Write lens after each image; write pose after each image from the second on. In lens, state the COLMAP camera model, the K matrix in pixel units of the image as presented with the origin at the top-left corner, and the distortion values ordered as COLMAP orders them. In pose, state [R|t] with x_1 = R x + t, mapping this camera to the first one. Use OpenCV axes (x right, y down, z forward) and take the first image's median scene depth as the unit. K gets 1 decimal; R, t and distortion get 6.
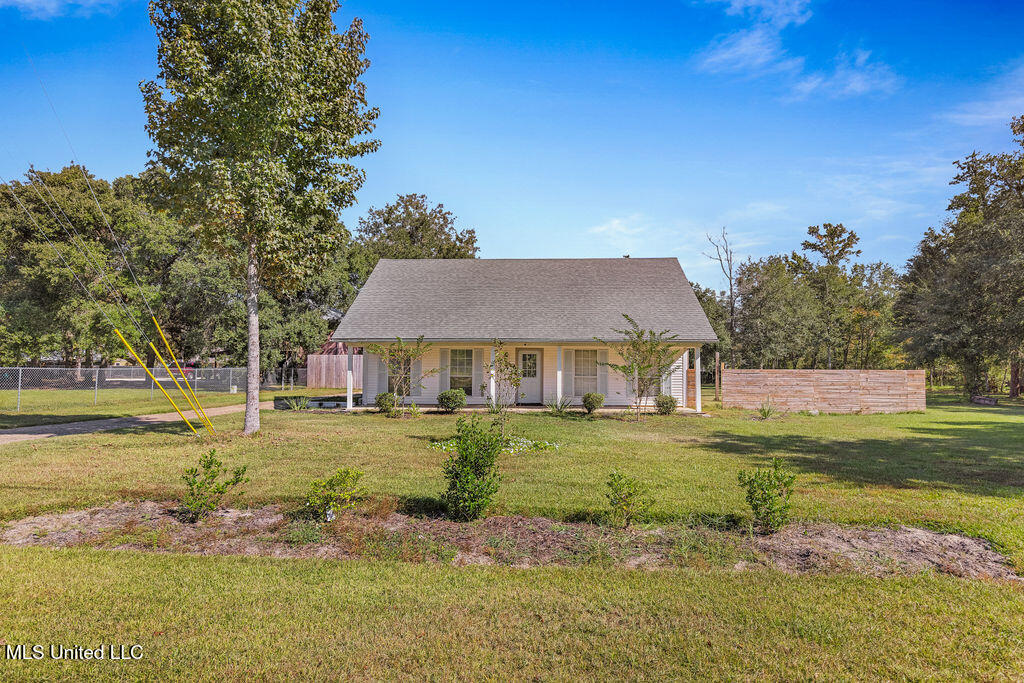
lens RADIAL K [[575.2, 0, 508.5], [0, 575.2, 347.7], [0, 0, 1]] dist [0.003481, 0.000136]
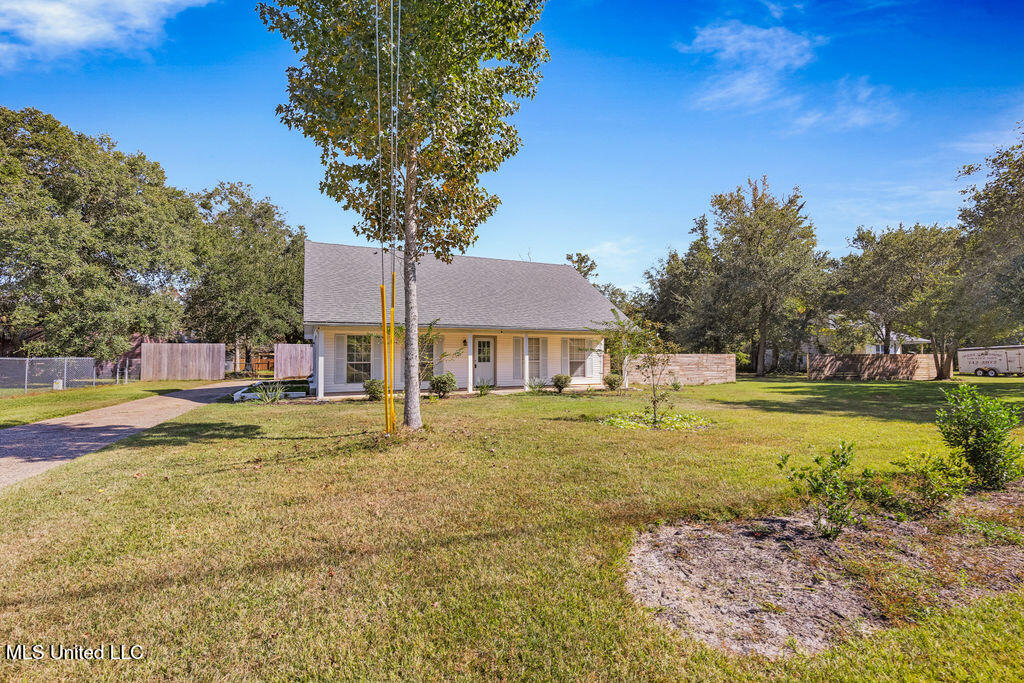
lens RADIAL K [[471.3, 0, 511.9], [0, 471.3, 340.6], [0, 0, 1]] dist [0.002497, 0.000293]
pose [[0.882477, 0.009030, 0.470269, -0.267808], [-0.006505, 0.999954, -0.006994, 0.013014], [-0.470311, 0.003113, 0.882495, 0.145776]]
